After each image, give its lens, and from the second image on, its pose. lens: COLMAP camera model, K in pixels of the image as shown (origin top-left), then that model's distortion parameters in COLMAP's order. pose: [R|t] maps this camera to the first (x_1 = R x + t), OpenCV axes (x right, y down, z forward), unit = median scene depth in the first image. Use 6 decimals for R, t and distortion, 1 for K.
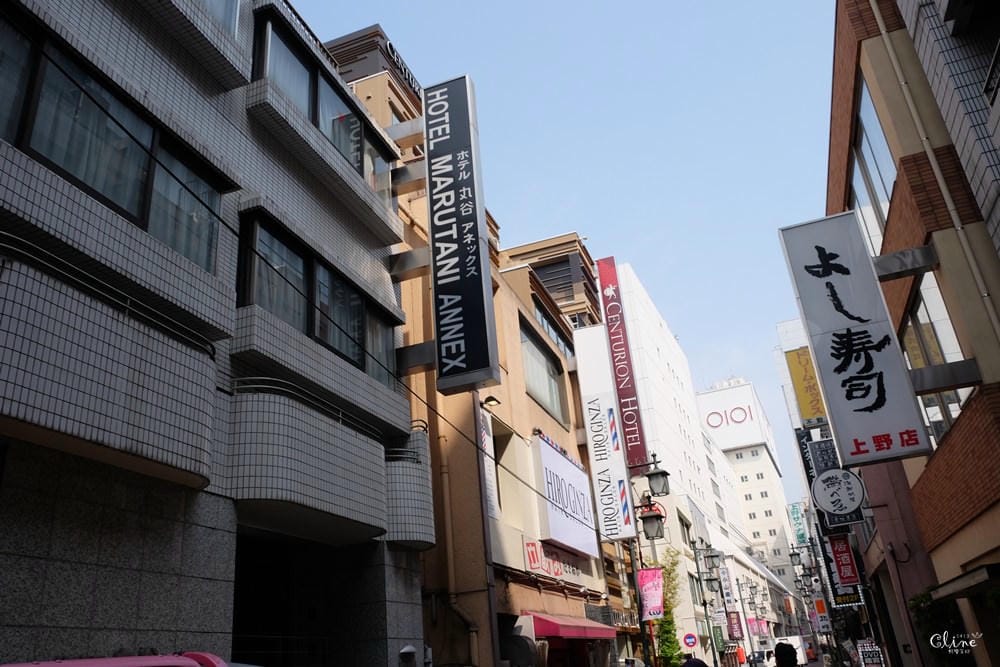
lens RADIAL K [[770.2, 0, 499.5], [0, 770.2, 334.3], [0, 0, 1]] dist [0.000585, 0.000045]
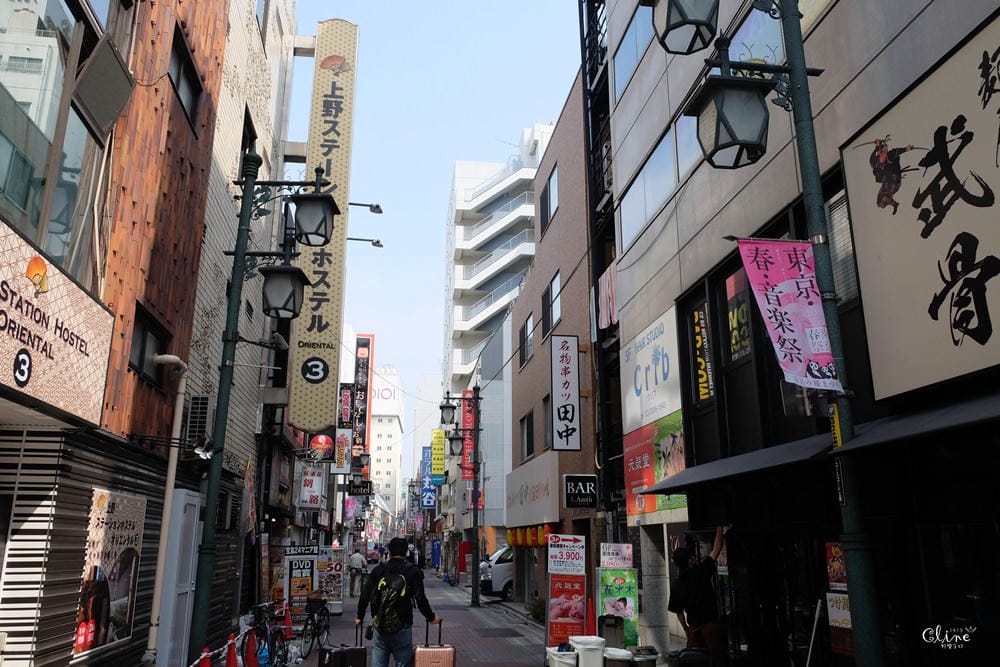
lens RADIAL K [[770.2, 0, 500.4], [0, 770.2, 332.8], [0, 0, 1]] dist [0.000585, 0.000045]
pose [[0.881894, 0.203667, 0.425186, -0.148171], [-0.257998, 0.963332, 0.073681, -0.173761], [-0.394589, -0.174675, 0.902102, -0.395650]]
